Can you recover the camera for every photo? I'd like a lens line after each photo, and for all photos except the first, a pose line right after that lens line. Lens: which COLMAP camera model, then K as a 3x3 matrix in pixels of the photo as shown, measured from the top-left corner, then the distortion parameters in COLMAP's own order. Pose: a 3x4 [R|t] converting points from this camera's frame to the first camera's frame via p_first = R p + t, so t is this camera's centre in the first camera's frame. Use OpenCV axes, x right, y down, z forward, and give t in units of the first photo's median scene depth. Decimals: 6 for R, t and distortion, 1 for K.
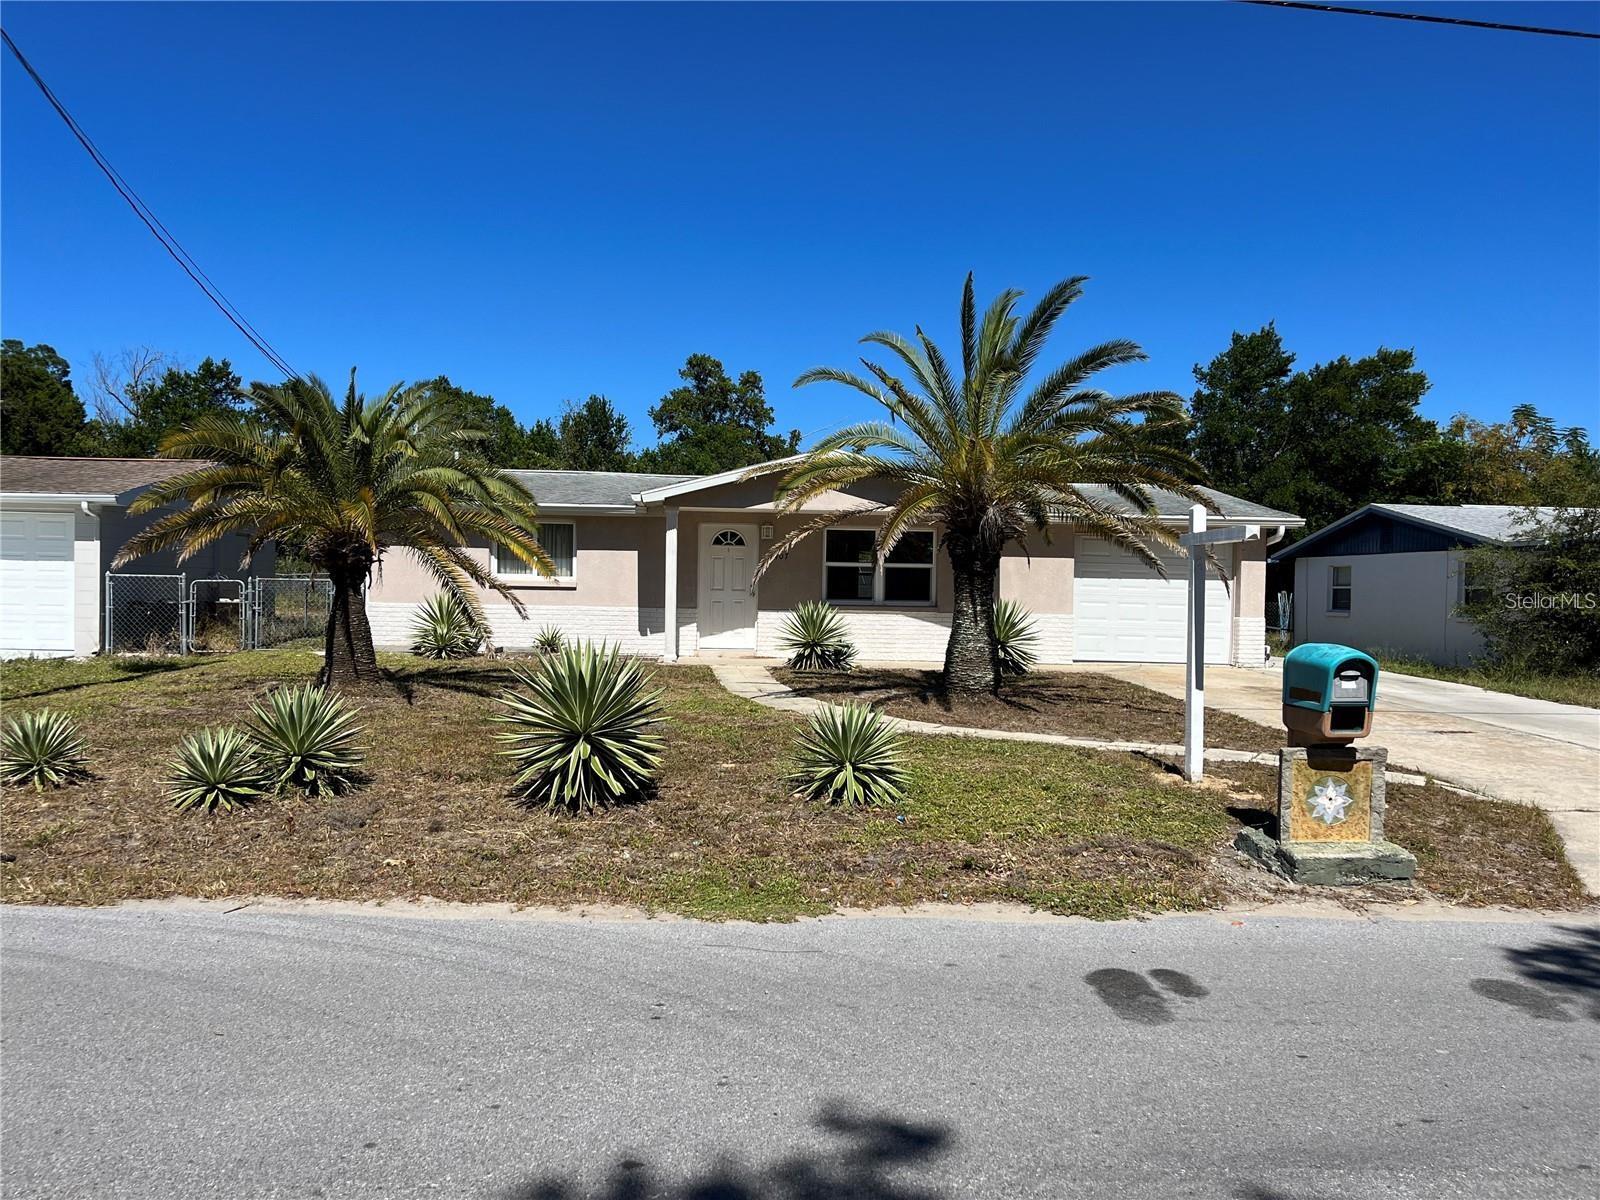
lens RADIAL K [[1184.6, 0, 800.0], [0, 1184.6, 600.0], [0, 0, 1]] dist [0.053135, 0.000011]
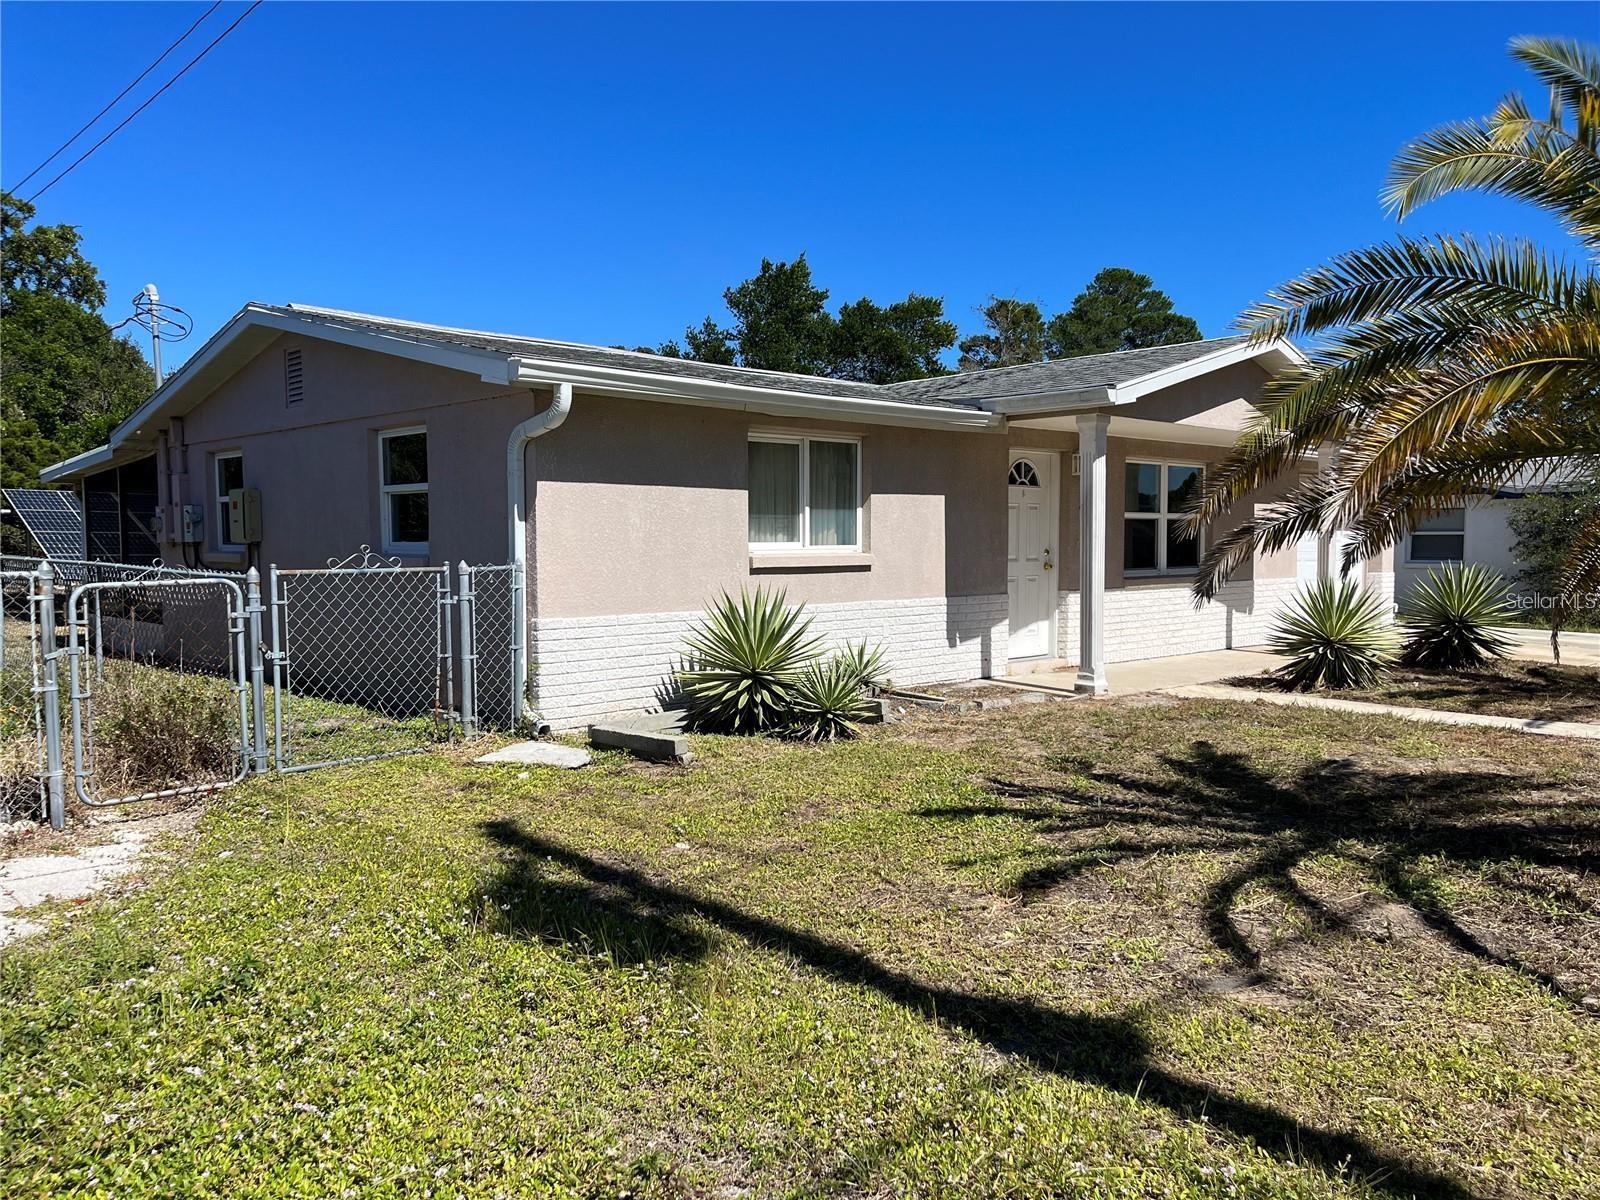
lens RADIAL K [[1184.6, 0, 800.0], [0, 1184.6, 600.0], [0, 0, 1]] dist [0.053135, 0.000011]
pose [[0.777514, -0.053015, 0.626628, -0.534257], [0.020816, 0.998064, 0.058612, -0.026153], [-0.628522, -0.032528, 0.777112, 0.604231]]
